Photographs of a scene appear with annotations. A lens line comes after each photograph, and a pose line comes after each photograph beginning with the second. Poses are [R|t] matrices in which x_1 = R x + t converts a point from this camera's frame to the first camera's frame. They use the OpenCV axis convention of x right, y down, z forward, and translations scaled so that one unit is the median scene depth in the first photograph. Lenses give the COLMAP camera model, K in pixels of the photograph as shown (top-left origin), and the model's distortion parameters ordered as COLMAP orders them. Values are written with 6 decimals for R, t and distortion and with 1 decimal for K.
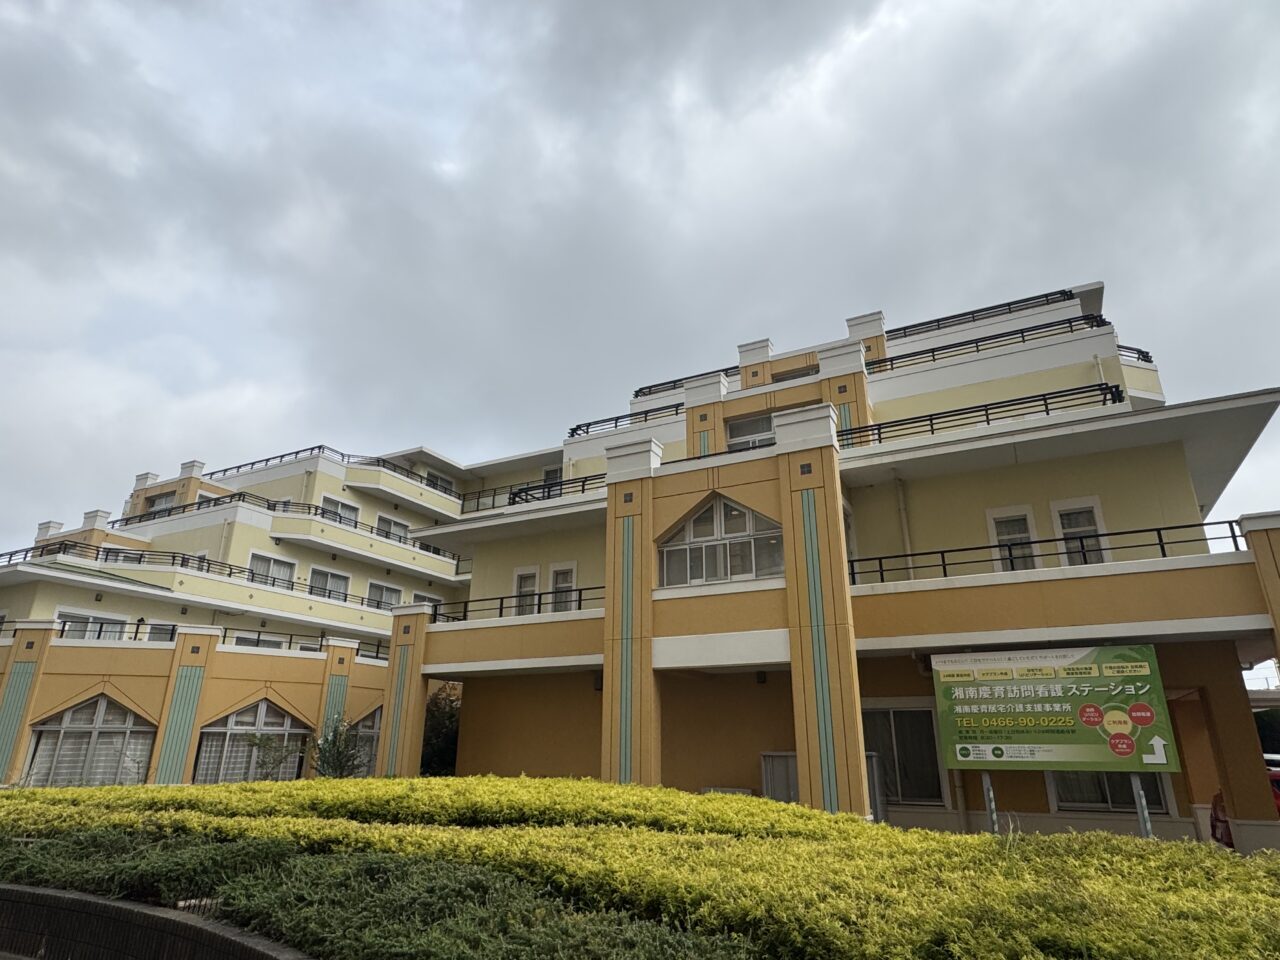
lens RADIAL K [[752.0, 0, 639.2], [0, 752.0, 484.5], [0, 0, 1]] dist [0.004769, 0.003785]
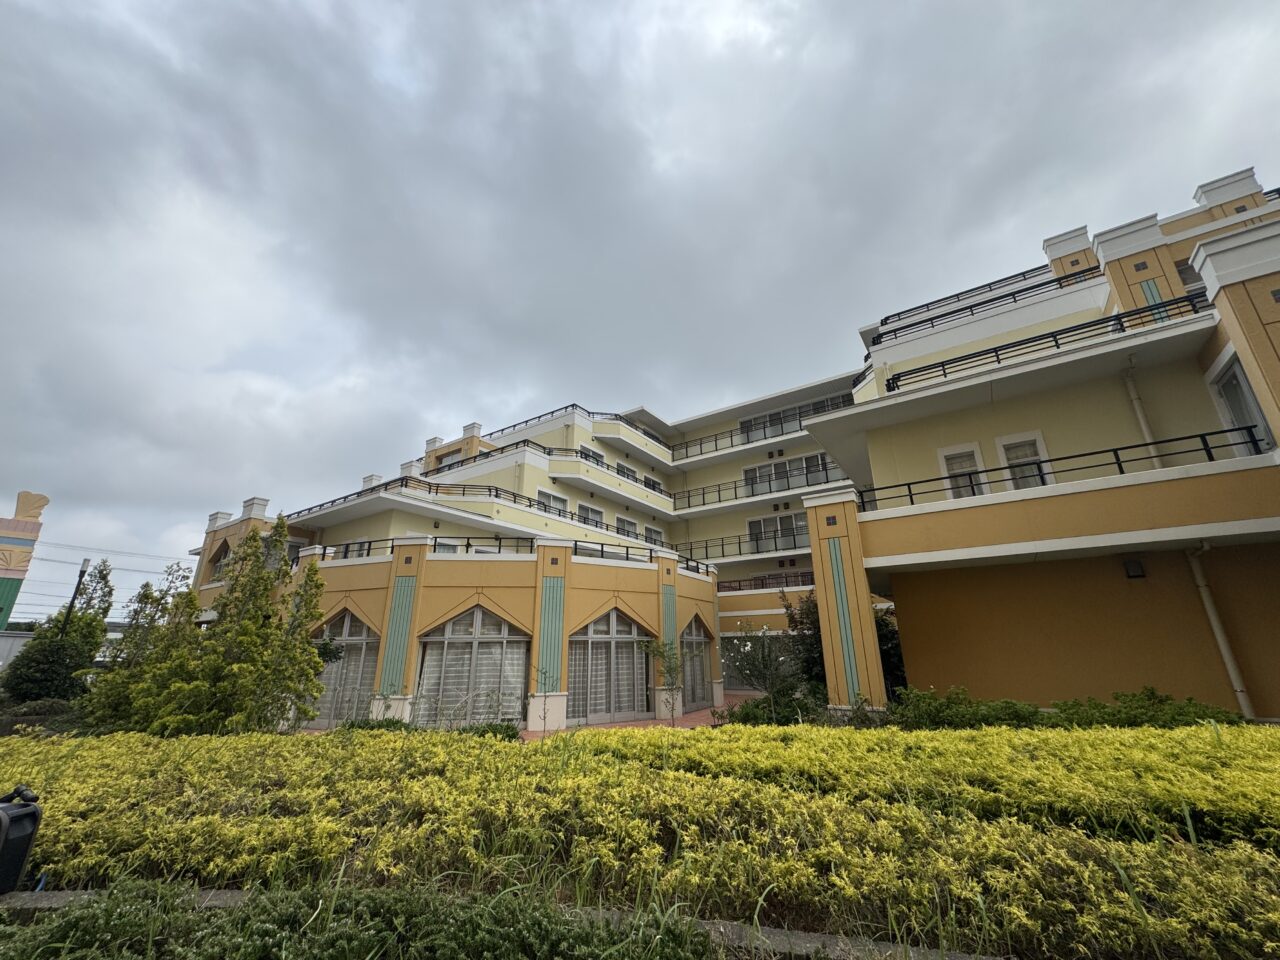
lens RADIAL K [[511.2, 0, 640.7], [0, 511.2, 475.5], [0, 0, 1]] dist [0.011591, 0.000106]
pose [[0.993143, -0.051489, -0.104956, -0.366651], [0.052719, 0.998569, 0.008979, 0.095837], [0.104344, -0.014451, 0.994436, 0.299562]]
